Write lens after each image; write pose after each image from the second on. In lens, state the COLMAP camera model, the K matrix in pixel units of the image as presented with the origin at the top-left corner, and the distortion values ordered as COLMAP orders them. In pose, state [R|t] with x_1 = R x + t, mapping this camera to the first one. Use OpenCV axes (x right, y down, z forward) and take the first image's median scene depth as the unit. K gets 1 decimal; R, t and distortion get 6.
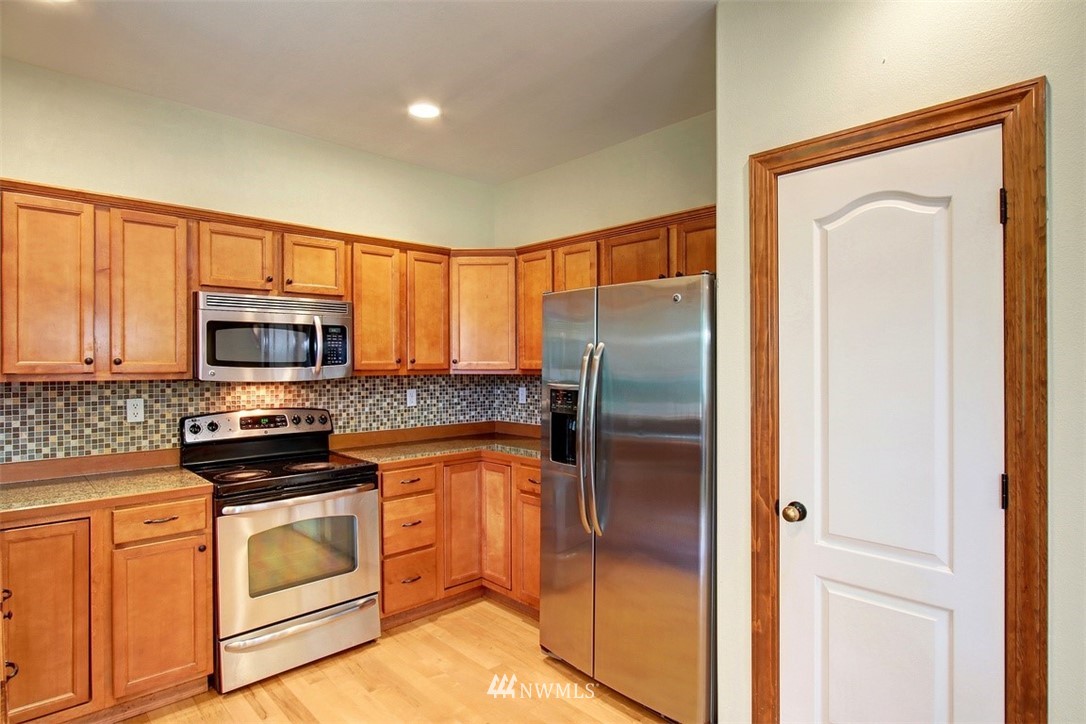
lens RADIAL K [[587.9, 0, 540.8], [0, 587.9, 369.3], [0, 0, 1]] dist [0.000809, -0.001983]
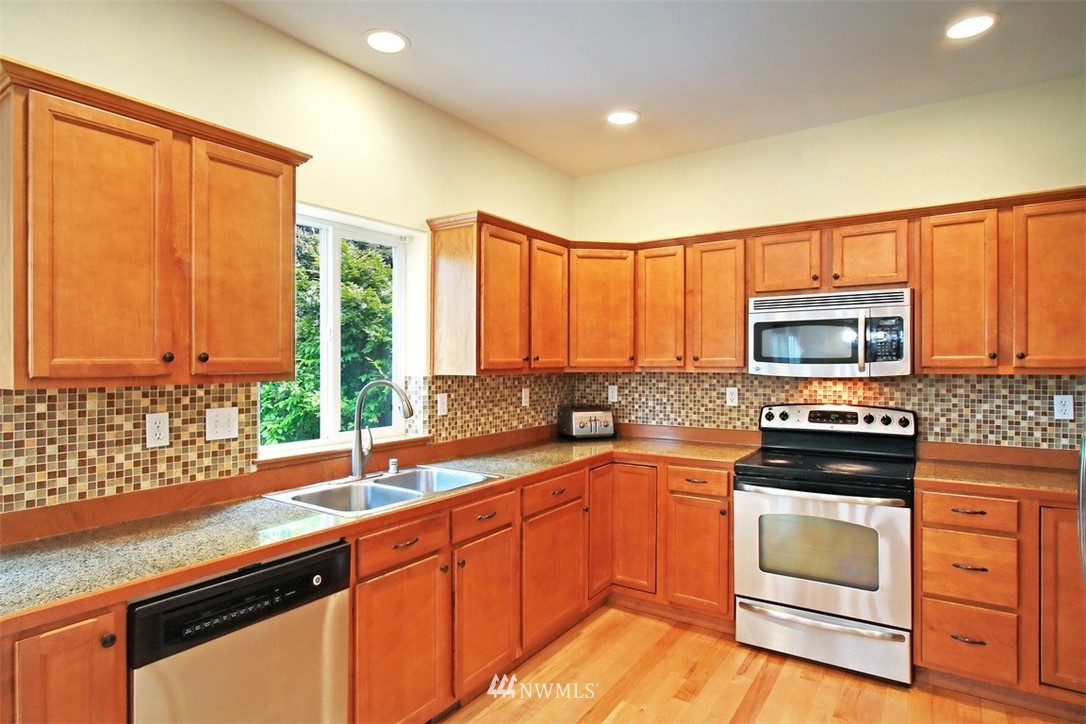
lens RADIAL K [[587.9, 0, 536.4], [0, 587.9, 362.6], [0, 0, 1]] dist [0.000809, -0.001983]
pose [[0.224072, 0.004362, -0.974563, 0.430111], [-0.006643, 0.999974, 0.002949, -0.004319], [0.974550, 0.005813, 0.224095, 0.292701]]
